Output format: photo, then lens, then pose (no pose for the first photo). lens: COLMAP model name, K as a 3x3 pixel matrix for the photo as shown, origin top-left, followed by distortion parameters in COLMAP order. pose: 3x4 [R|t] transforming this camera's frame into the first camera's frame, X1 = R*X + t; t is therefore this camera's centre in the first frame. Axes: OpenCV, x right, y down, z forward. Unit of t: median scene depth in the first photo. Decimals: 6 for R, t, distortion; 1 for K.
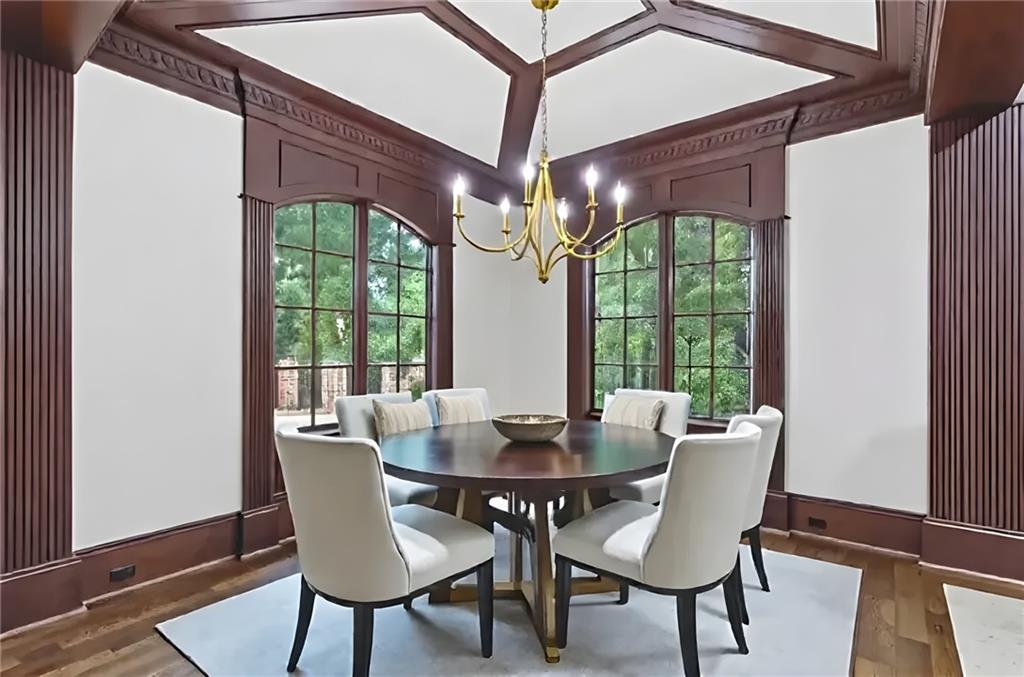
lens RADIAL K [[474.1, 0, 509.2], [0, 474.1, 344.5], [0, 0, 1]] dist [-0.003341, -0.000102]
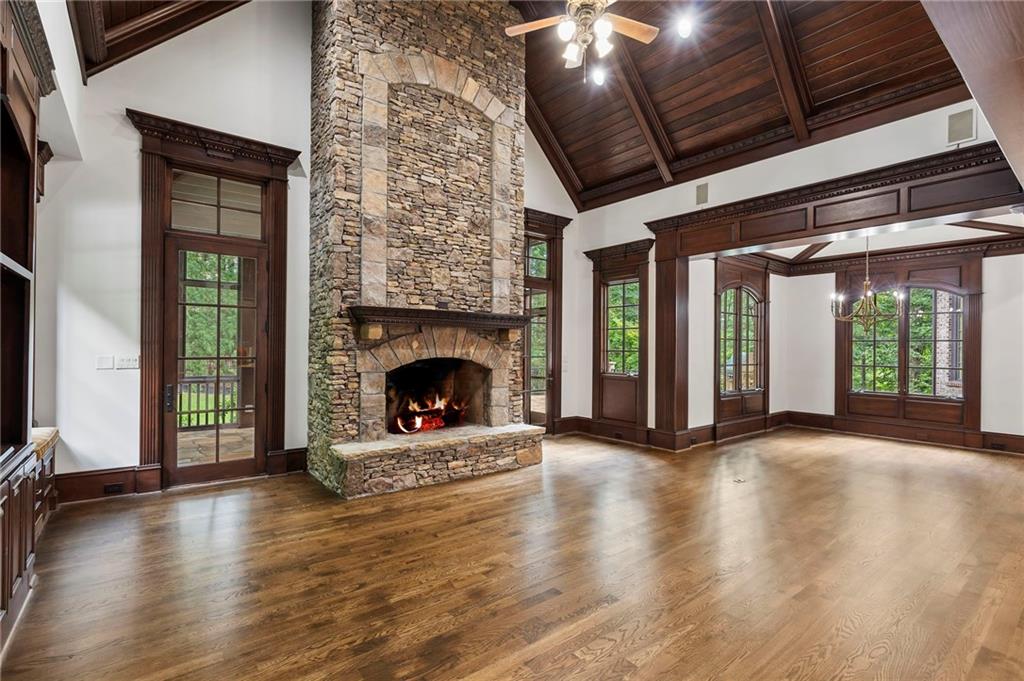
lens RADIAL K [[474.1, 0, 509.2], [0, 474.1, 346.5], [0, 0, 1]] dist [-0.003341, -0.000102]
pose [[0.975142, 0.004064, -0.221543, -1.049660], [-0.003630, 0.999991, 0.002366, -0.046057], [0.221550, -0.001503, 0.975148, -1.589172]]
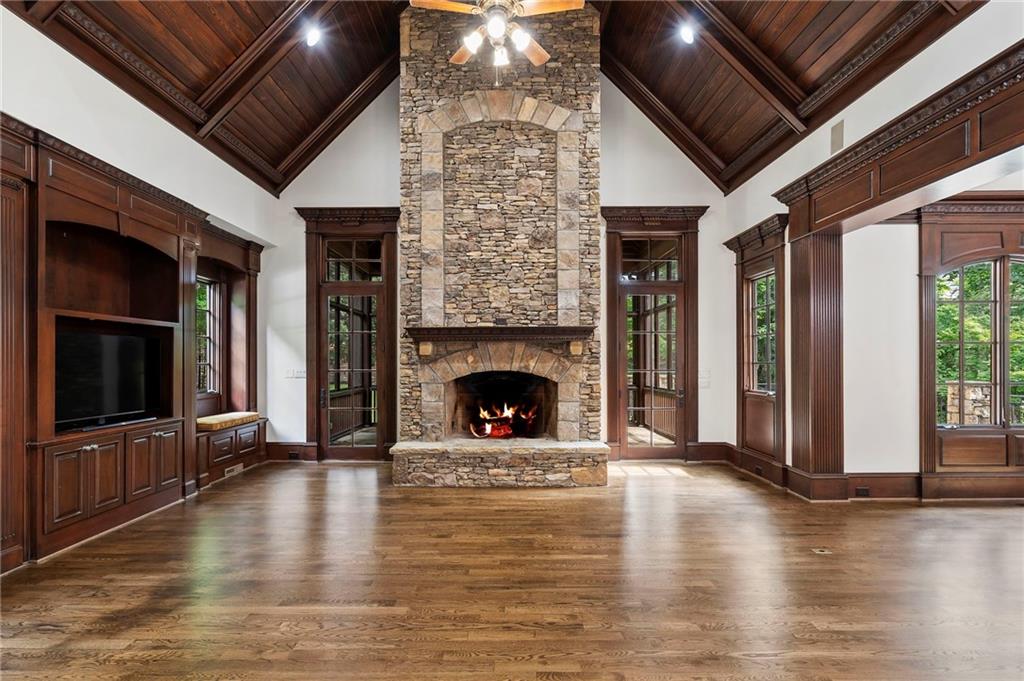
lens RADIAL K [[473.7, 0, 505.2], [0, 473.7, 360.0], [0, 0, 1]] dist [-0.003790, 0.000028]
pose [[0.628598, -0.008603, -0.777682, -0.204168], [0.010083, 0.999945, -0.002911, -0.036550], [0.777665, -0.006011, 0.628651, -1.081073]]
